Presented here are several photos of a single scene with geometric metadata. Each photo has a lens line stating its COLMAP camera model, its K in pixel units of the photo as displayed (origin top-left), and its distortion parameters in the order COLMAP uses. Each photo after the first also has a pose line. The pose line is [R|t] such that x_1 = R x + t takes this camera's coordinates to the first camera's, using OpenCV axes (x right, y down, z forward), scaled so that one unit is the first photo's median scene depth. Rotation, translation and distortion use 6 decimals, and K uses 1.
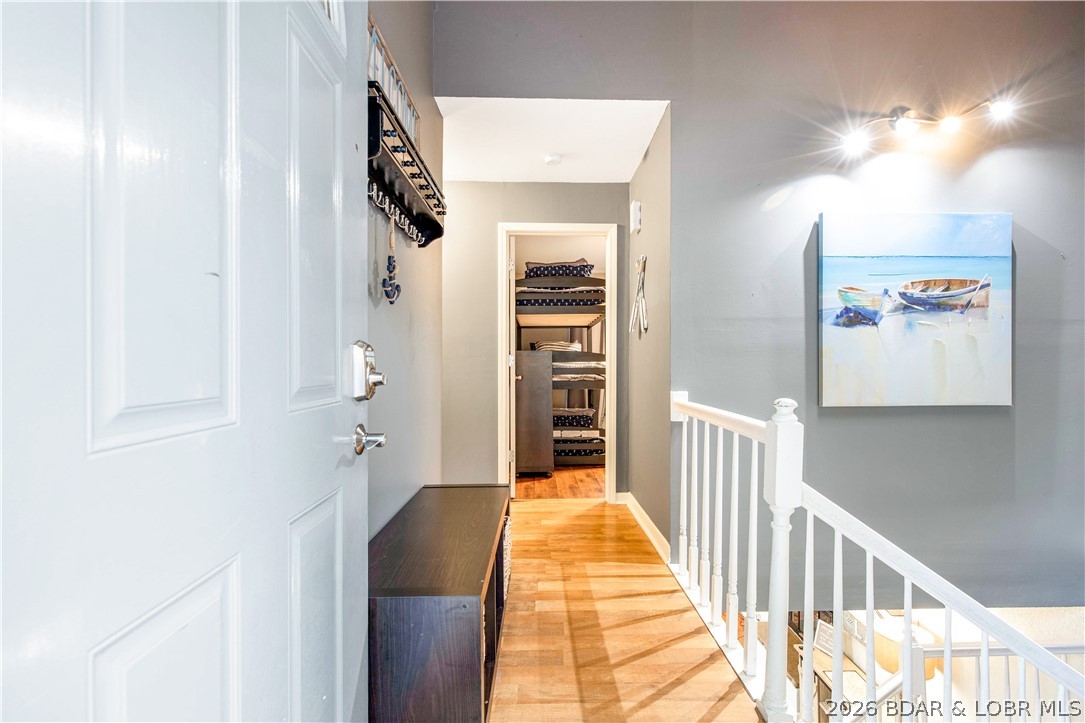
lens RADIAL K [[501.4, 0, 537.4], [0, 501.4, 365.6], [0, 0, 1]] dist [-0.019568, 0.001710]
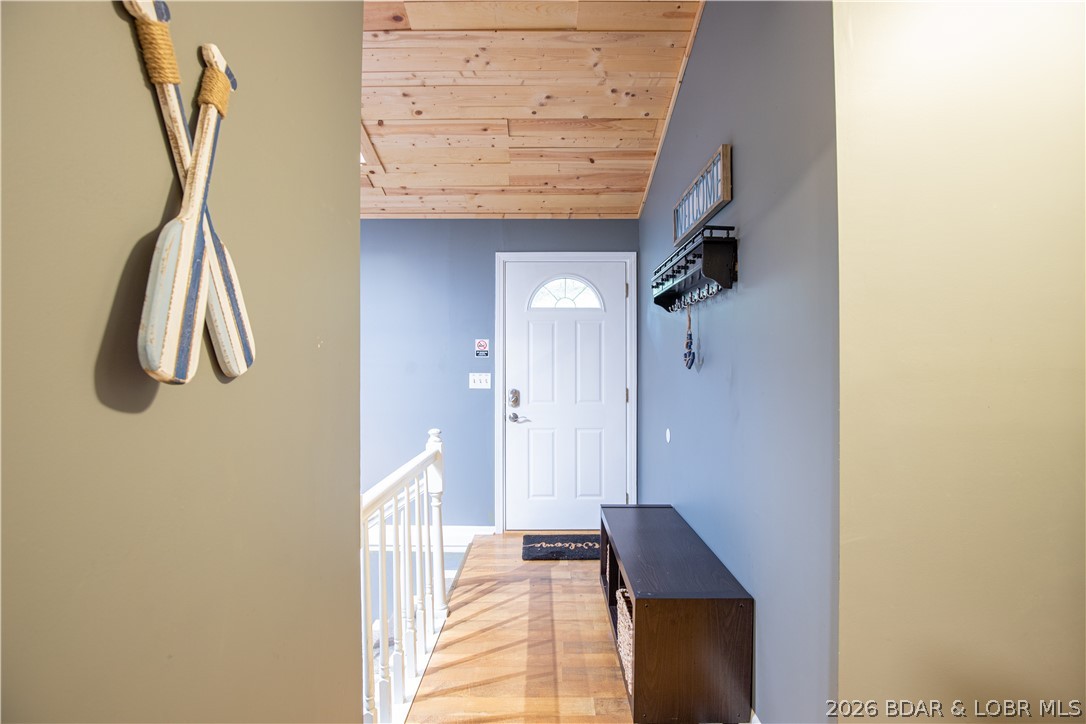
lens RADIAL K [[501.9, 0, 537.9], [0, 501.9, 366.1], [0, 0, 1]] dist [-0.019568, 0.001710]
pose [[-0.999908, 0.000560, 0.013537, 0.096719], [0.000658, 0.999974, 0.007241, -0.131877], [-0.013533, 0.007249, -0.999882, 2.201906]]
